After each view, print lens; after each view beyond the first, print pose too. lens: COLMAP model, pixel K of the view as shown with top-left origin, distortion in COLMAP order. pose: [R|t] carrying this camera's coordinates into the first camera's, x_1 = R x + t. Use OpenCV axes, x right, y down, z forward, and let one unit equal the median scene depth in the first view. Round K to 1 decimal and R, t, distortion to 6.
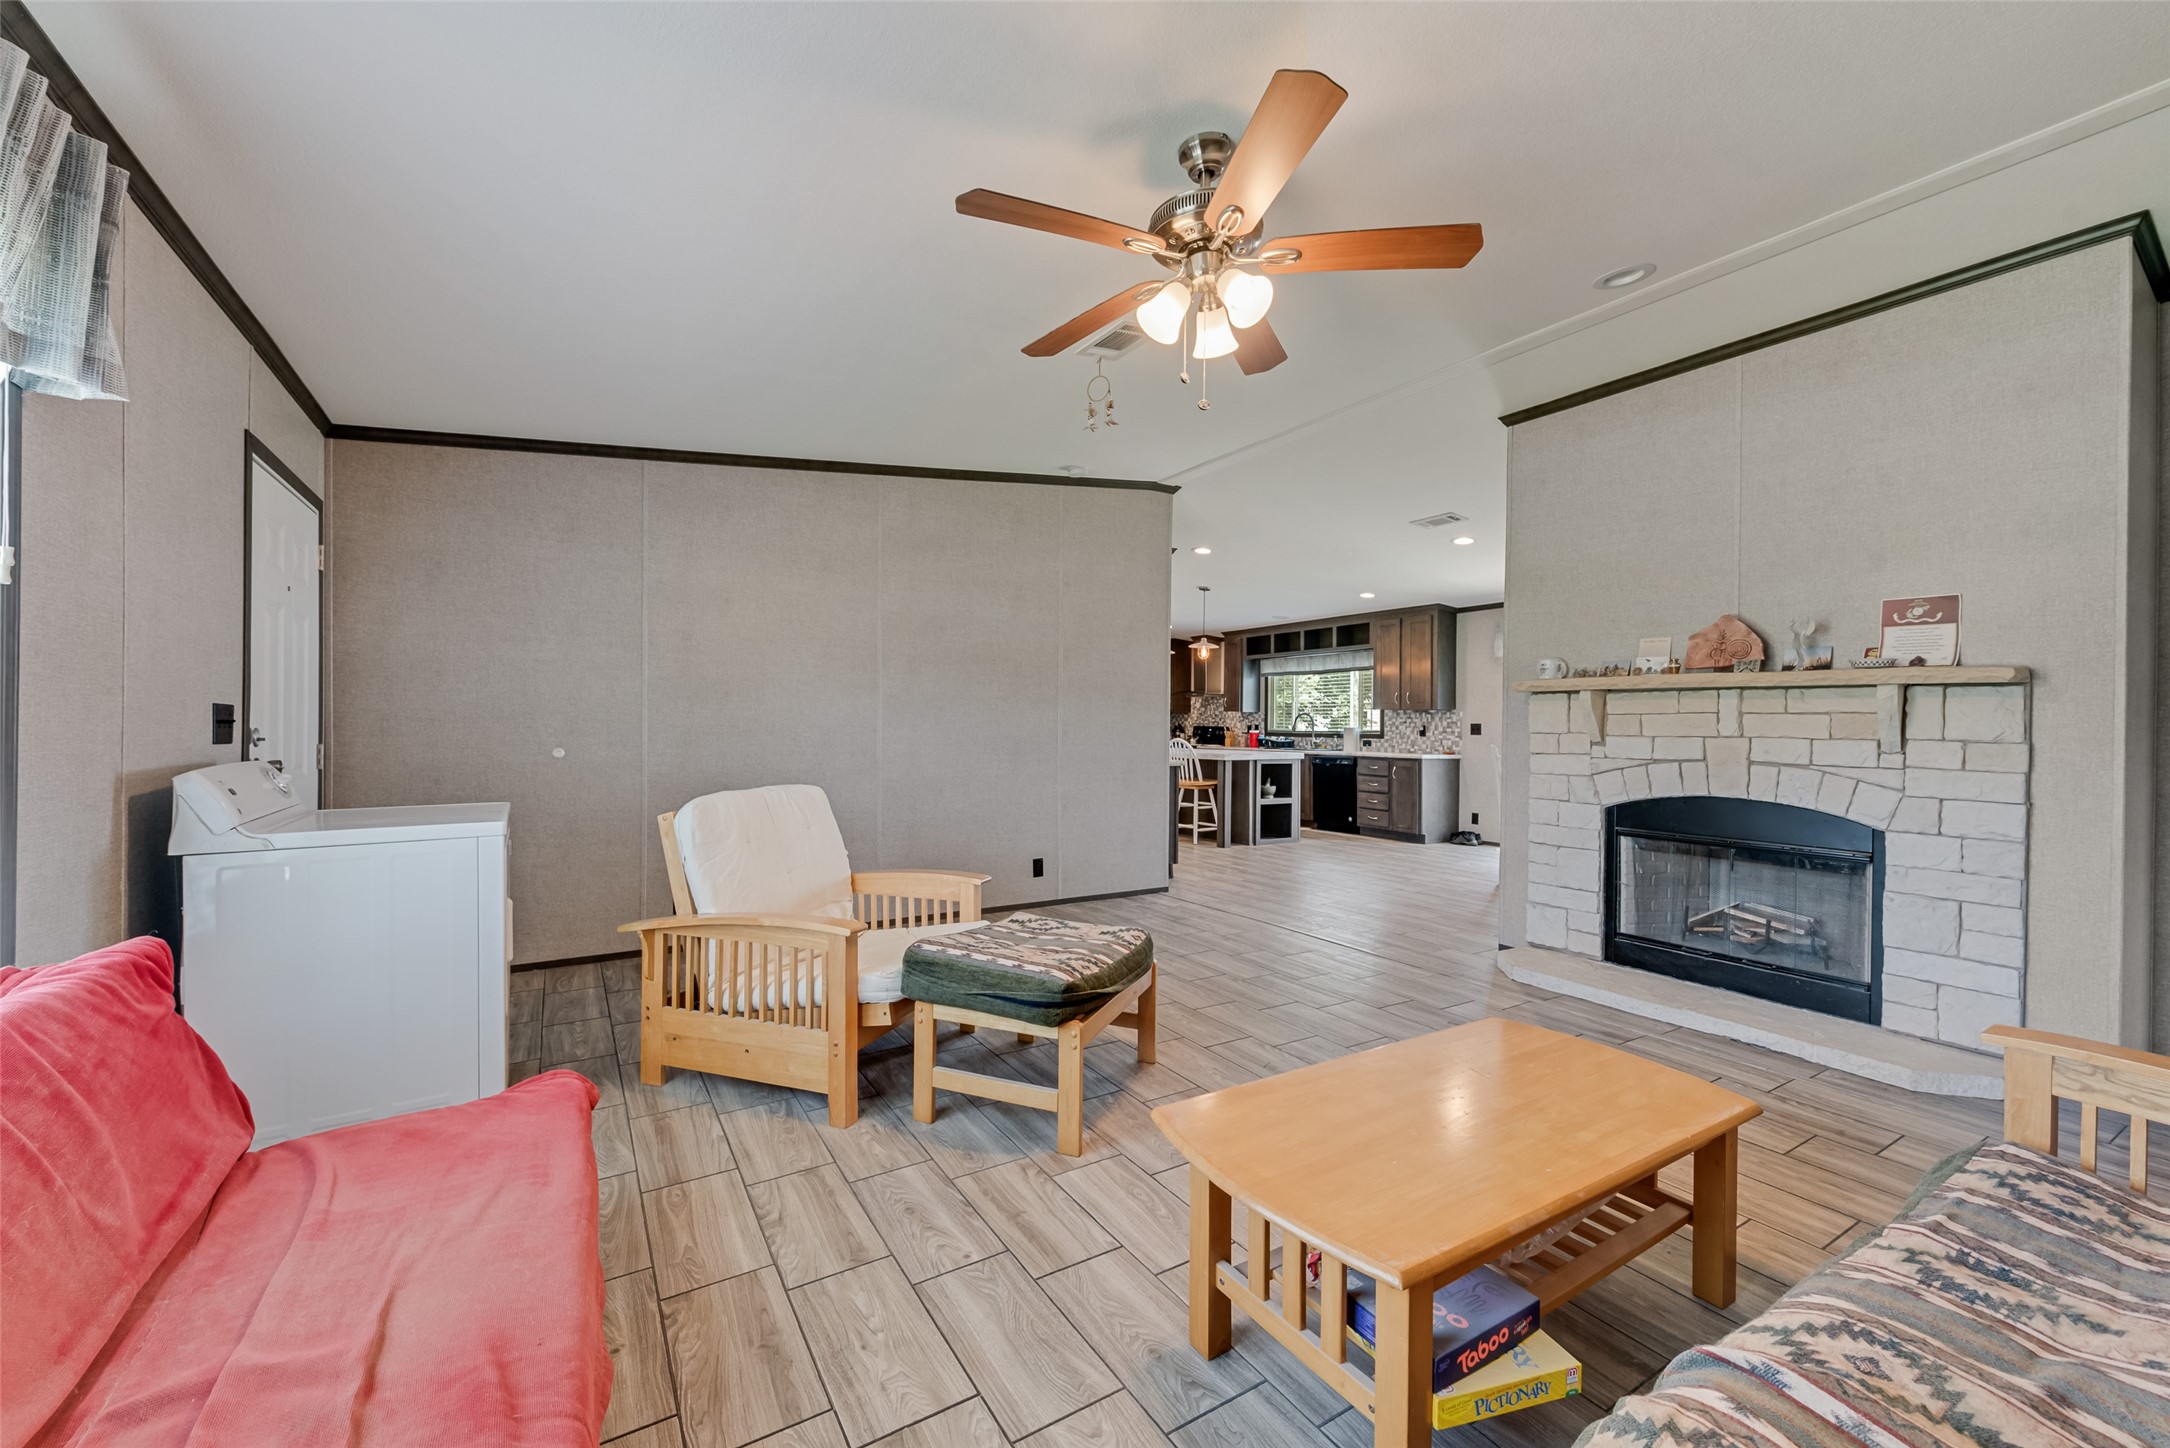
lens RADIAL K [[856.3, 0, 1083.2], [0, 856.3, 723.9], [0, 0, 1]] dist [0.001279, 0.000070]
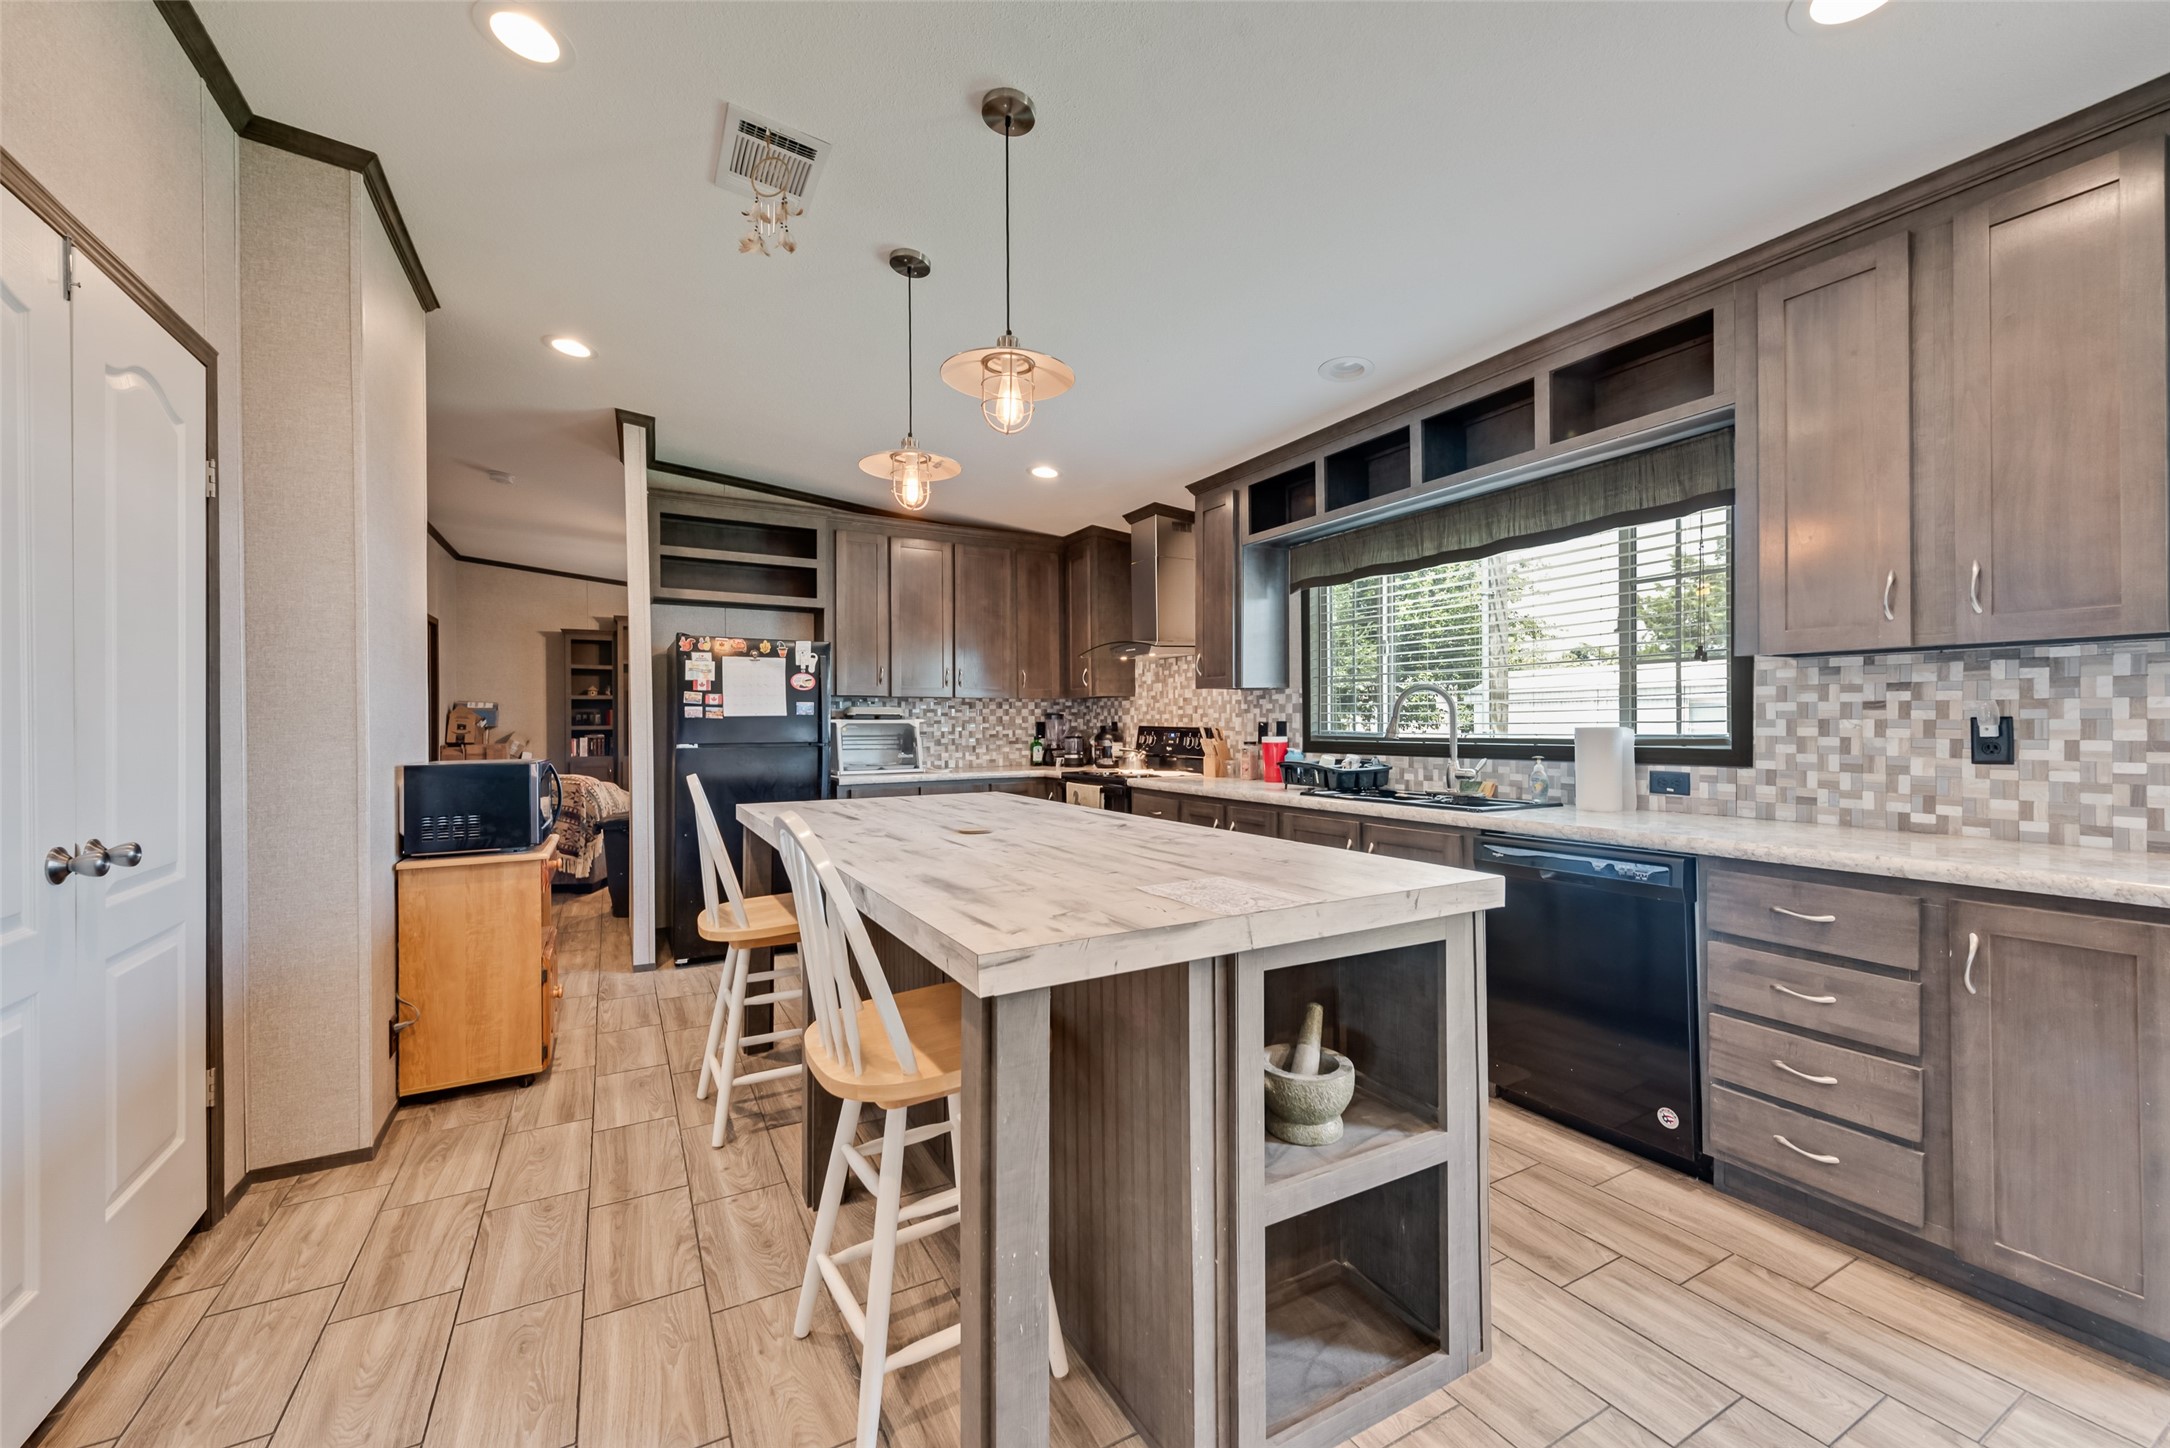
lens RADIAL K [[856.3, 0, 1089.2], [0, 856.3, 719.1], [0, 0, 1]] dist [0.001279, 0.000070]
pose [[0.998871, -0.014036, -0.045390, 0.155213], [0.013932, 0.999900, -0.002599, -0.000082], [0.045422, 0.001963, 0.998966, 0.710769]]
